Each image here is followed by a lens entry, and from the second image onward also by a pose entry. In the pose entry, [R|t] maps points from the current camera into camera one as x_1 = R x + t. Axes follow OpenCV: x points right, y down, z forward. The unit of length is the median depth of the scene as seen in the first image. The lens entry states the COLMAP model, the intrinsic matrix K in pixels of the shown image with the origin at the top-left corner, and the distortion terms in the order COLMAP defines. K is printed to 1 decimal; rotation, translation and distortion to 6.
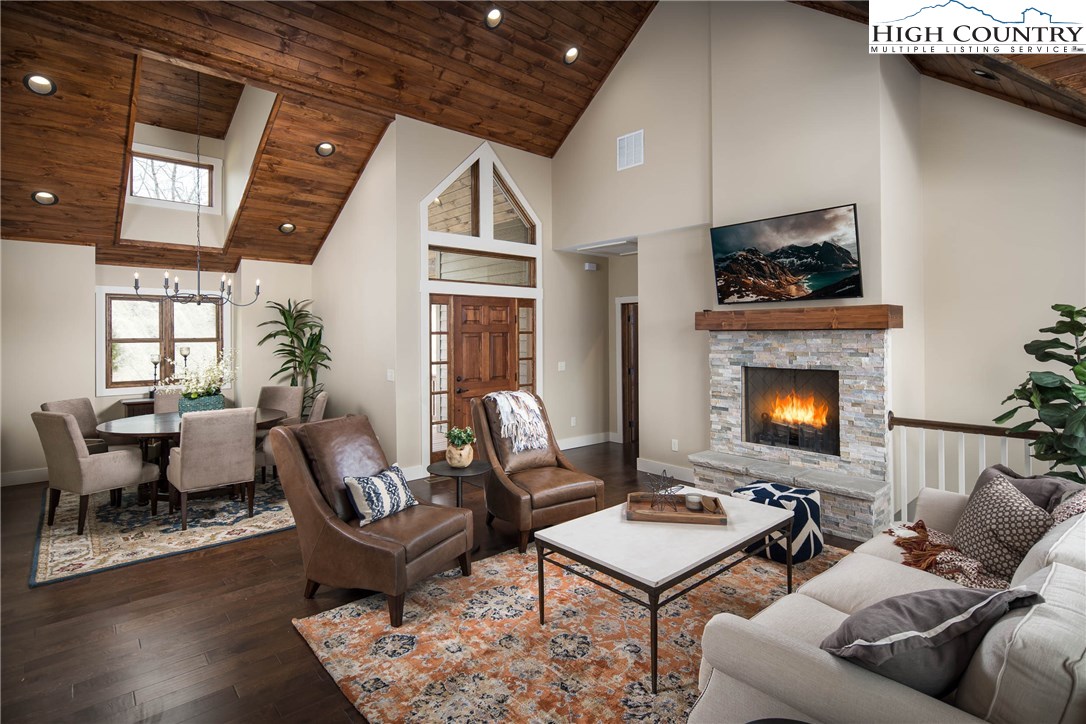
lens RADIAL K [[534.9, 0, 543.9], [0, 534.9, 331.2], [0, 0, 1]] dist [-0.001022, -0.000235]
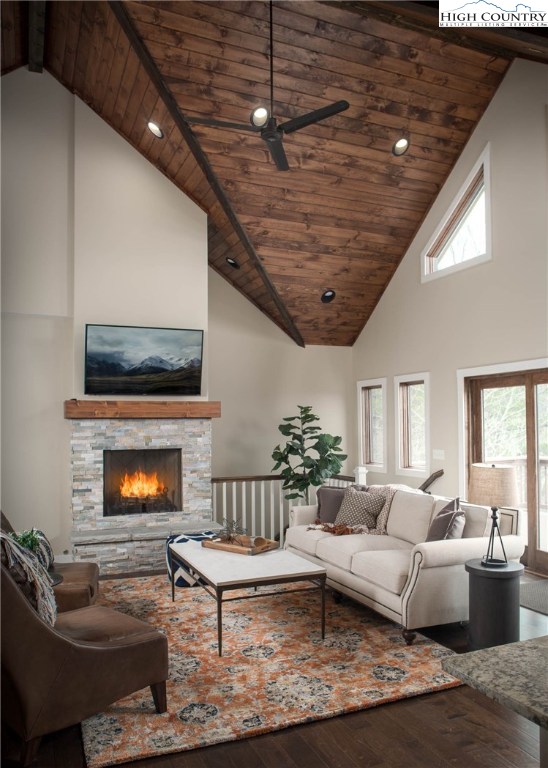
lens RADIAL K [[591.4, 0, 274.8], [0, 591.4, 415.7], [0, 0, 1]] dist [-0.001285, -0.000527]
pose [[0.323978, 0.016159, 0.945927, -0.760361], [0.001363, 0.999845, -0.017547, 0.016816], [-0.946064, 0.006974, 0.323906, 0.275114]]
